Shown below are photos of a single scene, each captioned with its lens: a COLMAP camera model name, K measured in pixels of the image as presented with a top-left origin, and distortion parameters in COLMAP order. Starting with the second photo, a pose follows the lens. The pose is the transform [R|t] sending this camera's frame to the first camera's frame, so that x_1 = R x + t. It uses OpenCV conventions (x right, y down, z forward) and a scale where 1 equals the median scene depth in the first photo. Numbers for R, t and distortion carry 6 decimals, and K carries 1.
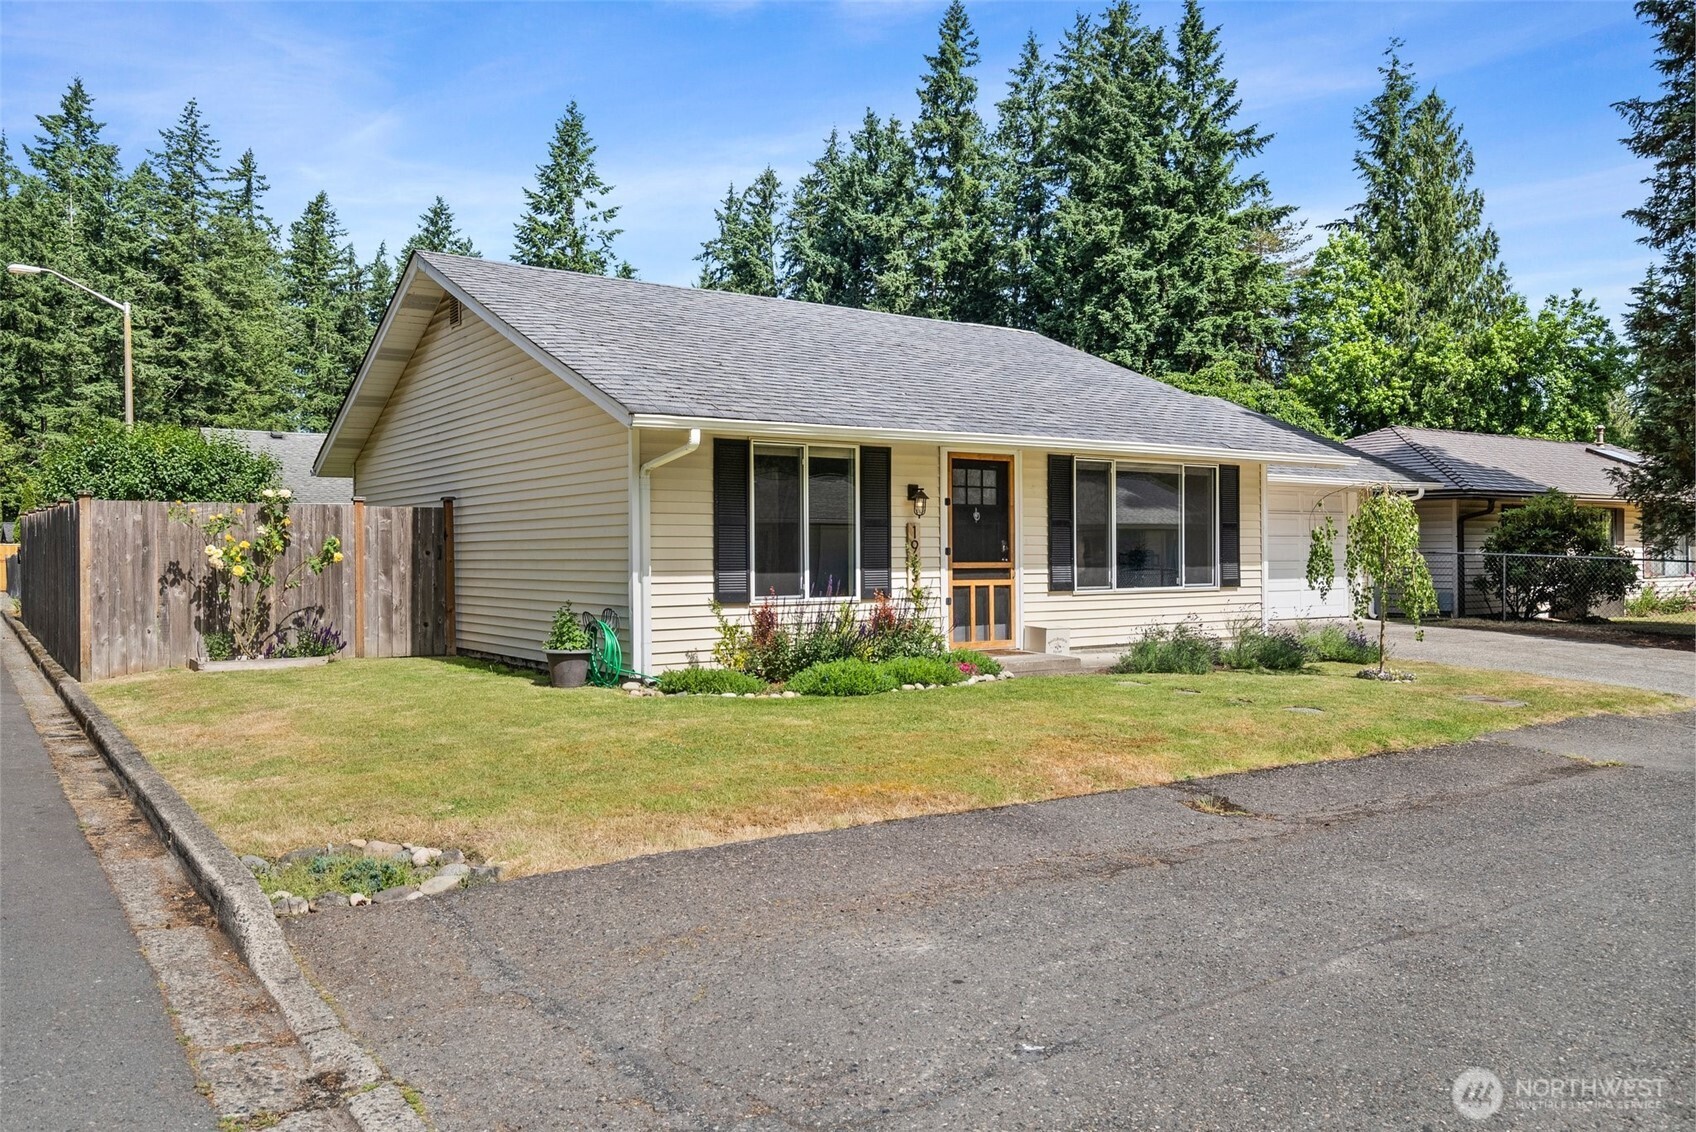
lens RADIAL K [[1269.3, 0, 848.0], [0, 1269.3, 566.0], [0, 0, 1]] dist [0.002860, 0.004585]
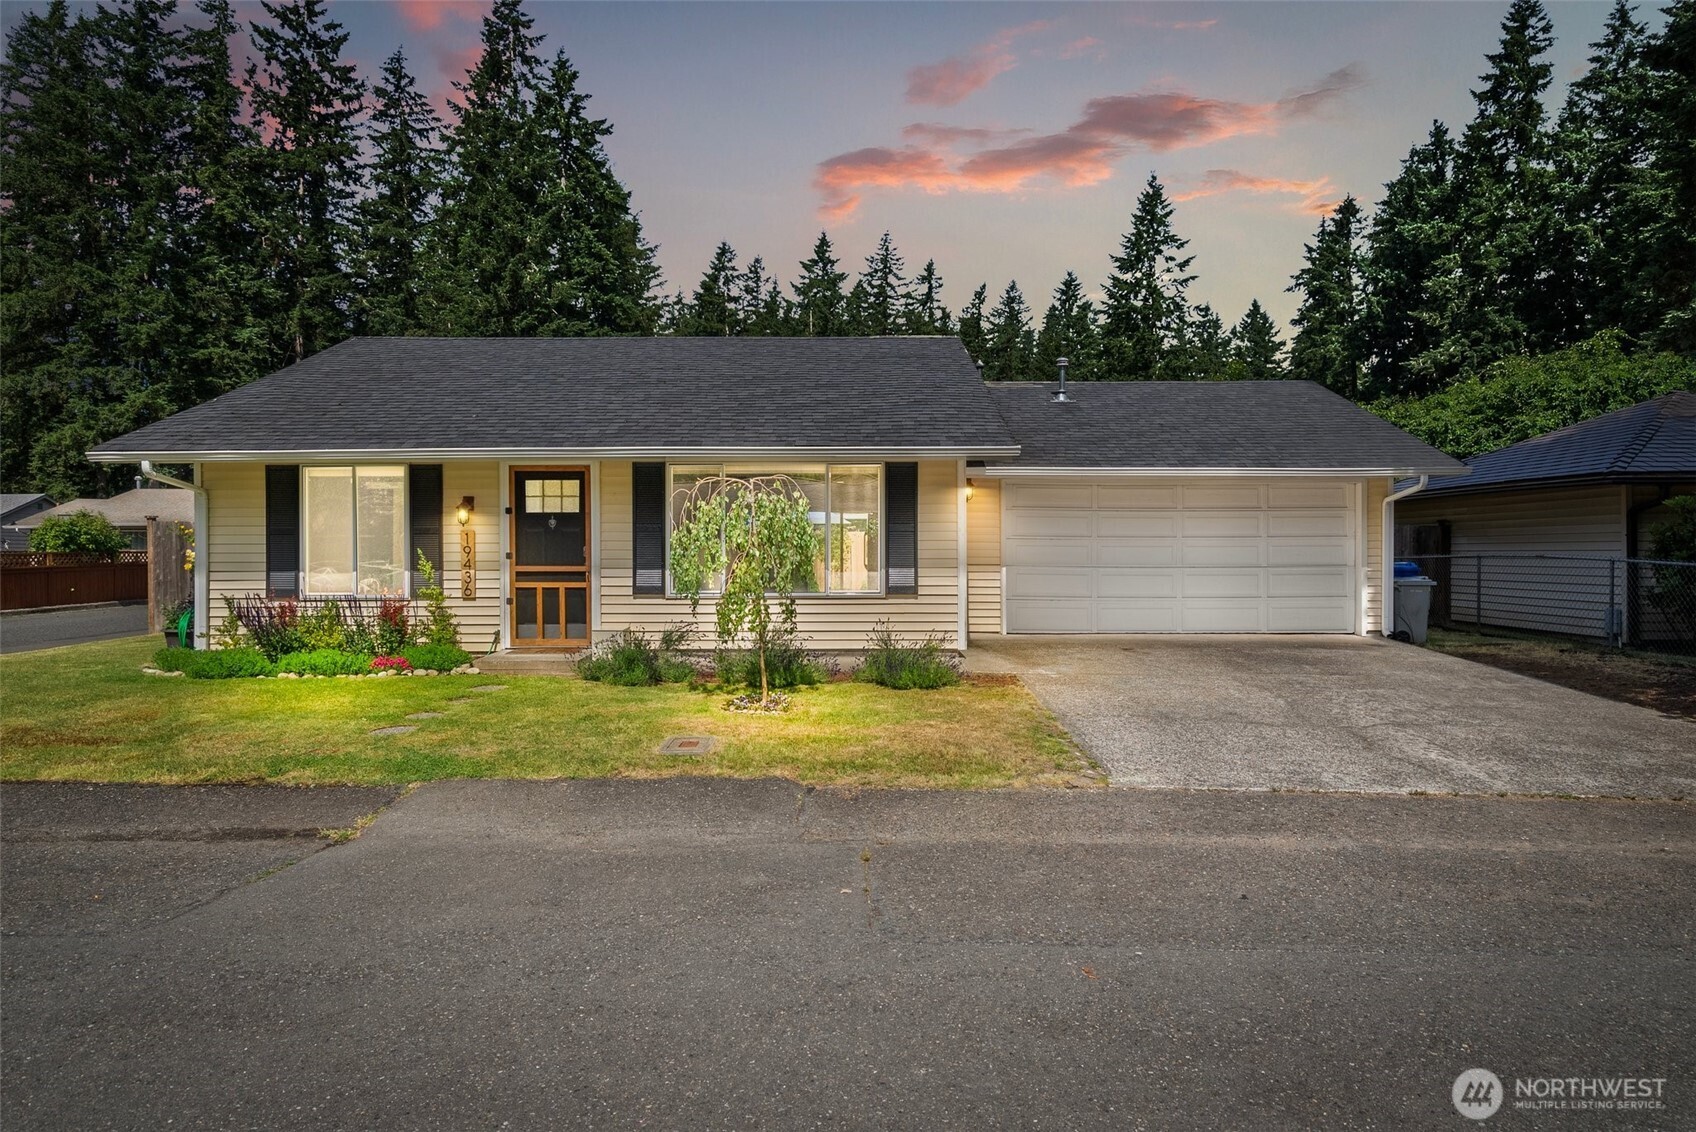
lens RADIAL K [[1001.2, 0, 848.0], [0, 1001.2, 566.0], [0, 0, 1]] dist [0.001899, 0.000155]
pose [[0.816252, 0.011141, -0.577589, 0.103279], [-0.007456, 0.999934, 0.008751, -0.001583], [0.577649, -0.002836, 0.816281, 0.057901]]
